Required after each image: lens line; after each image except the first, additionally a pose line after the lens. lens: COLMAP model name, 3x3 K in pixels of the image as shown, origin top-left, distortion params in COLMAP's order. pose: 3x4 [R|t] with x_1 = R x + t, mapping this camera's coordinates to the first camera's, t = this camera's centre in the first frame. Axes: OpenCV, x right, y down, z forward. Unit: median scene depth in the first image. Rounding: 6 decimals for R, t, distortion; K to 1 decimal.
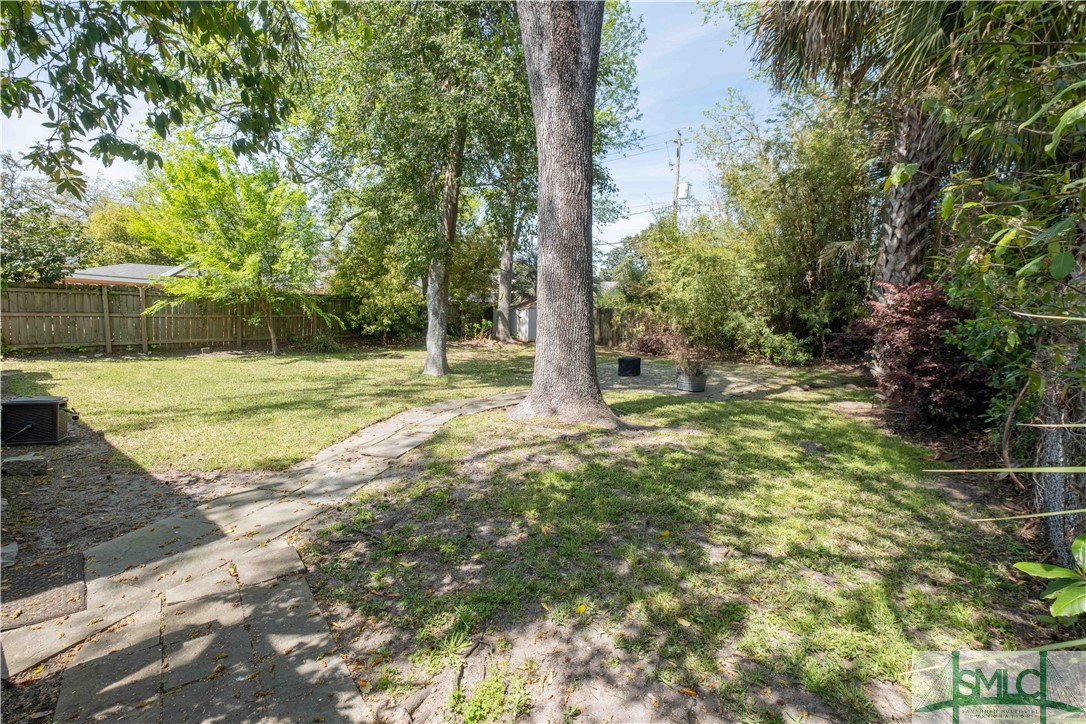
lens RADIAL K [[493.2, 0, 545.1], [0, 493.2, 362.5], [0, 0, 1]] dist [0.011770, -0.004949]
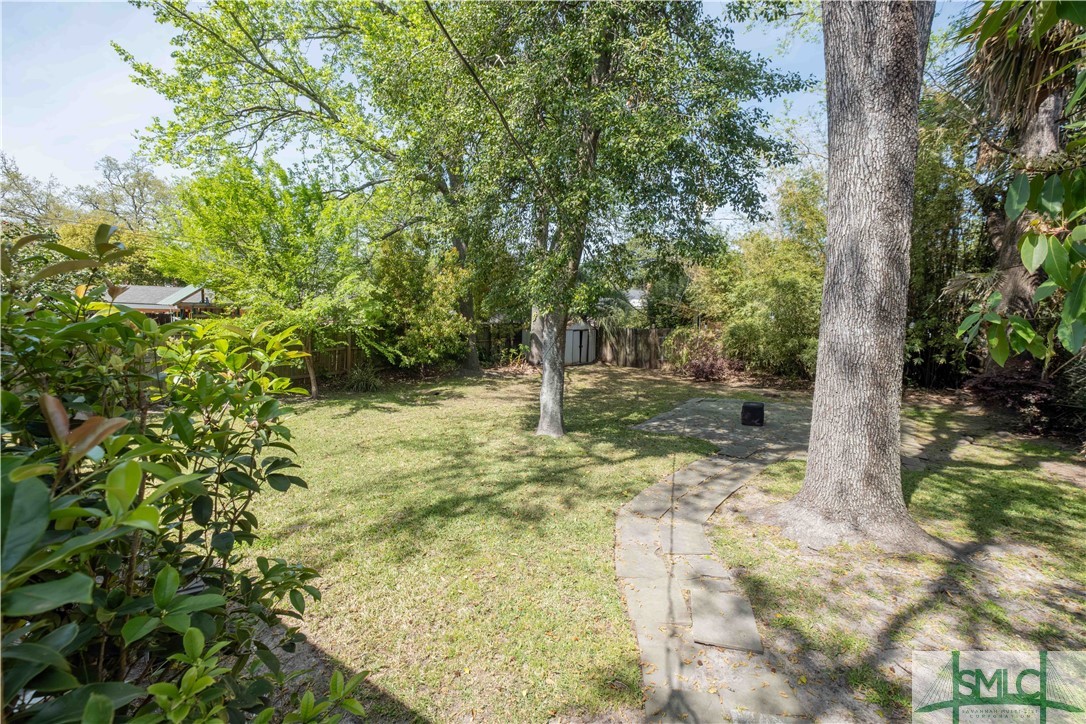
lens RADIAL K [[493.2, 0, 541.3], [0, 493.2, 361.0], [0, 0, 1]] dist [0.011770, -0.004949]
pose [[0.998353, -0.014532, 0.055503, -0.162423], [0.015204, 0.999816, -0.011717, -0.052213], [-0.055322, 0.012542, 0.998390, 0.082368]]
